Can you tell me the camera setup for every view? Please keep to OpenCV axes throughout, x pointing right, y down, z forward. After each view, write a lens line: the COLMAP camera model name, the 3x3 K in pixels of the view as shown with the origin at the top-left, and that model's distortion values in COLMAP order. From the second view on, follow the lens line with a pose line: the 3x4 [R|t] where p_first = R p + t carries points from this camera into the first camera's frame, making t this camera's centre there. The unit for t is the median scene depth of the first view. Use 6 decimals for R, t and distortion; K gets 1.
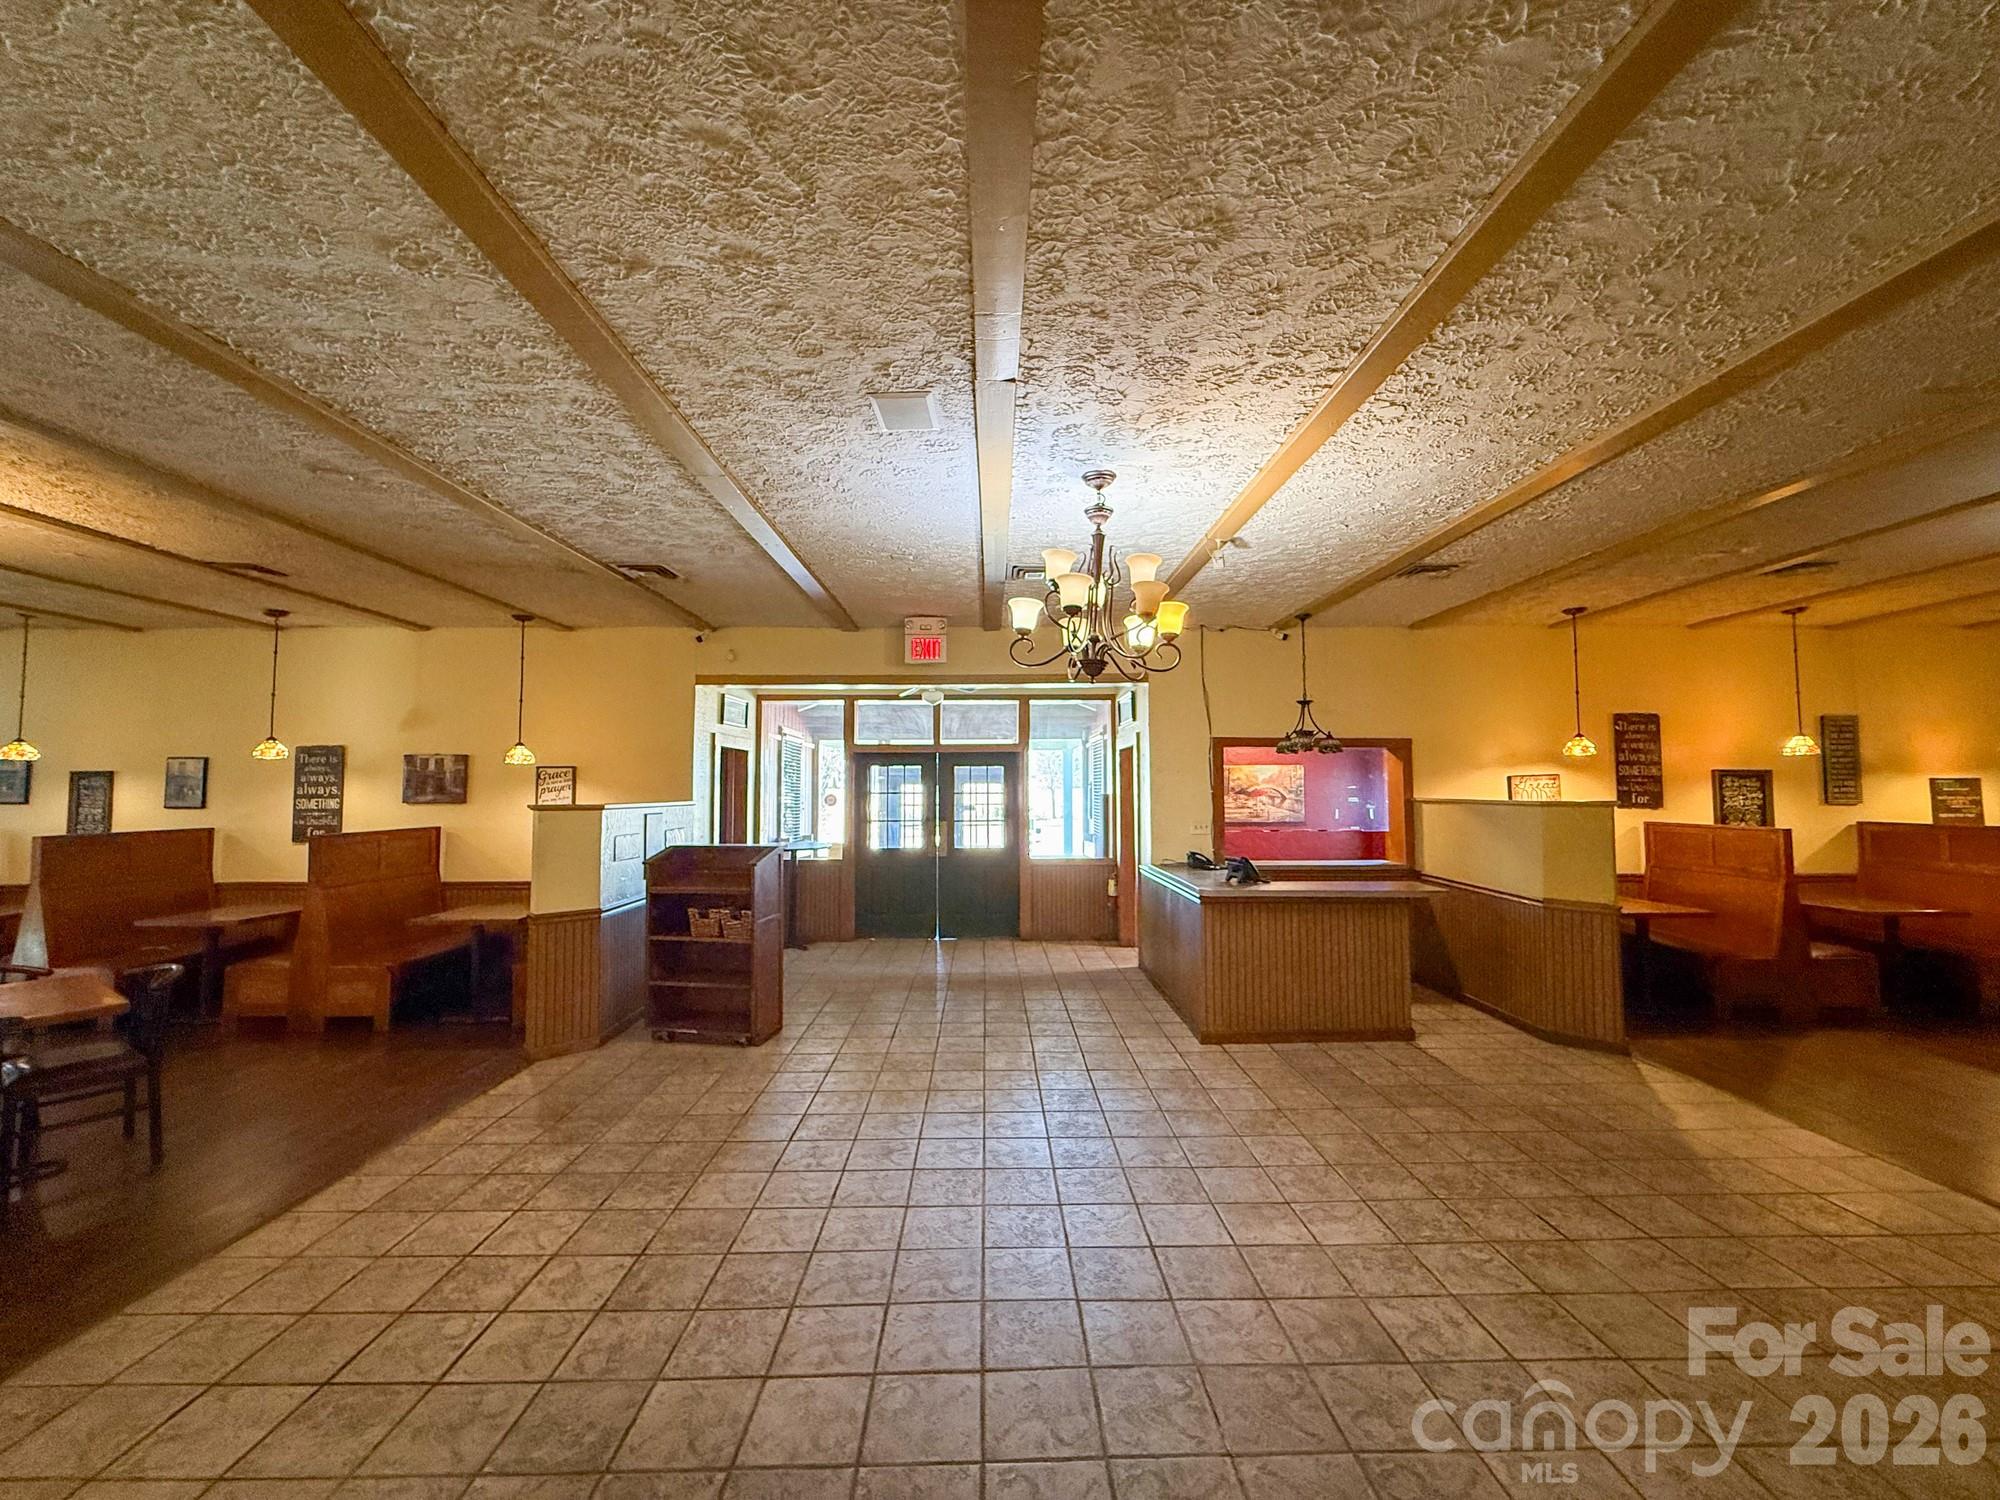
lens RADIAL K [[795.6, 0, 1000.0], [0, 795.6, 750.0], [0, 0, 1]] dist [-0.000768, 0.000069]
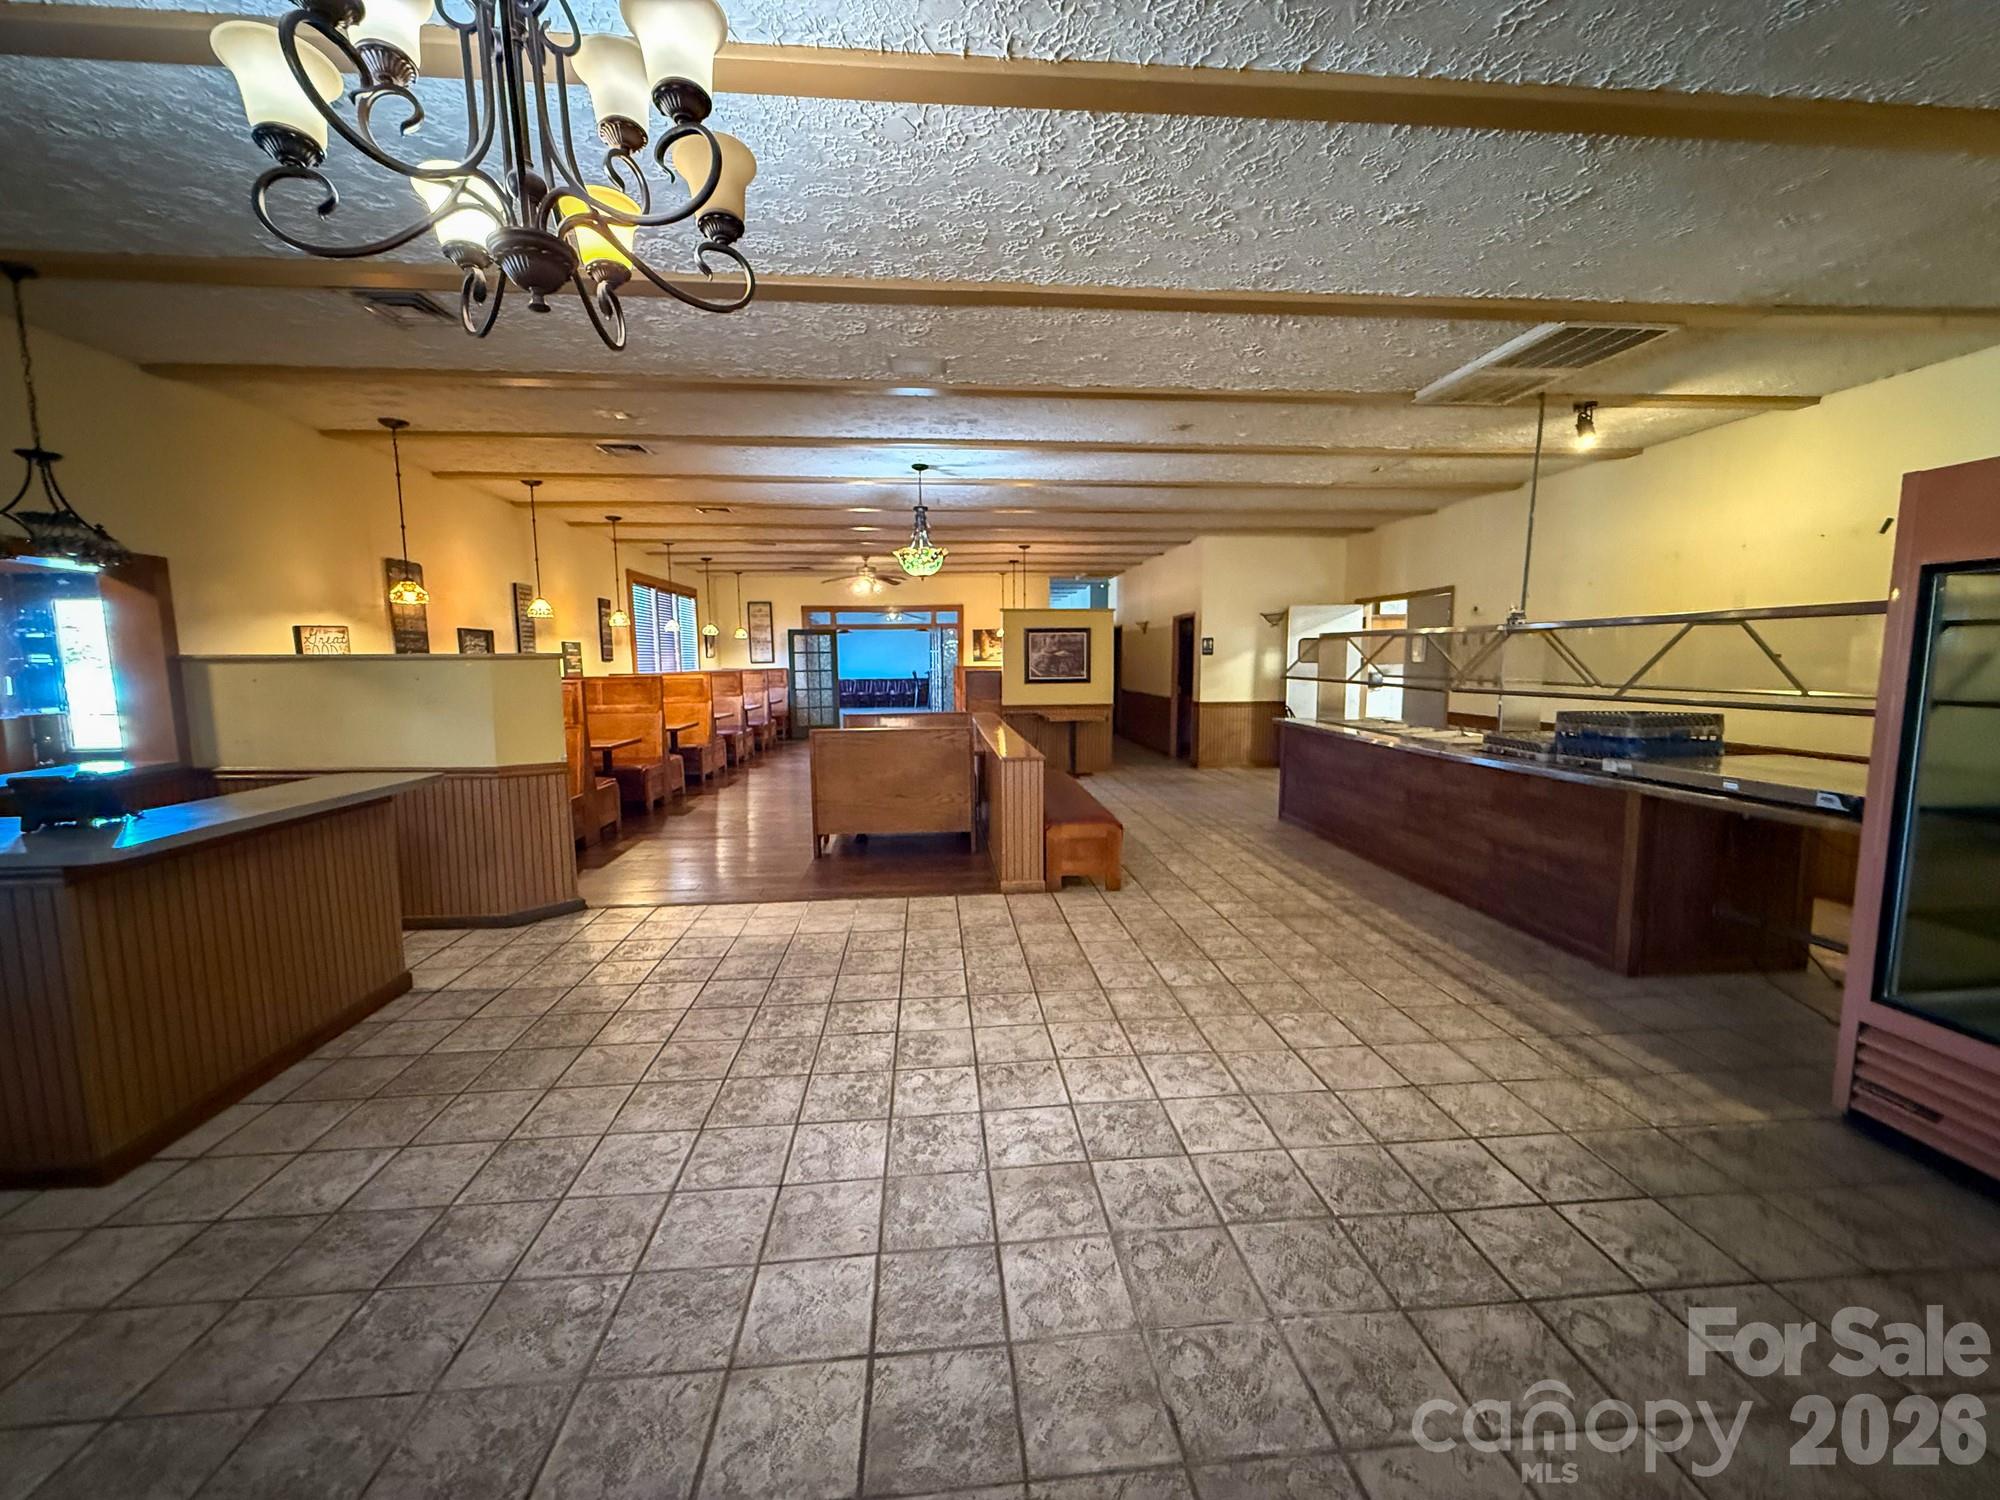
lens RADIAL K [[795.6, 0, 1000.0], [0, 795.6, 750.0], [0, 0, 1]] dist [-0.000768, 0.000069]
pose [[-0.065876, -0.112906, 0.991419, -0.201209], [-0.043325, 0.992964, 0.110204, 0.049911], [-0.996887, -0.035693, -0.070305, 0.524572]]
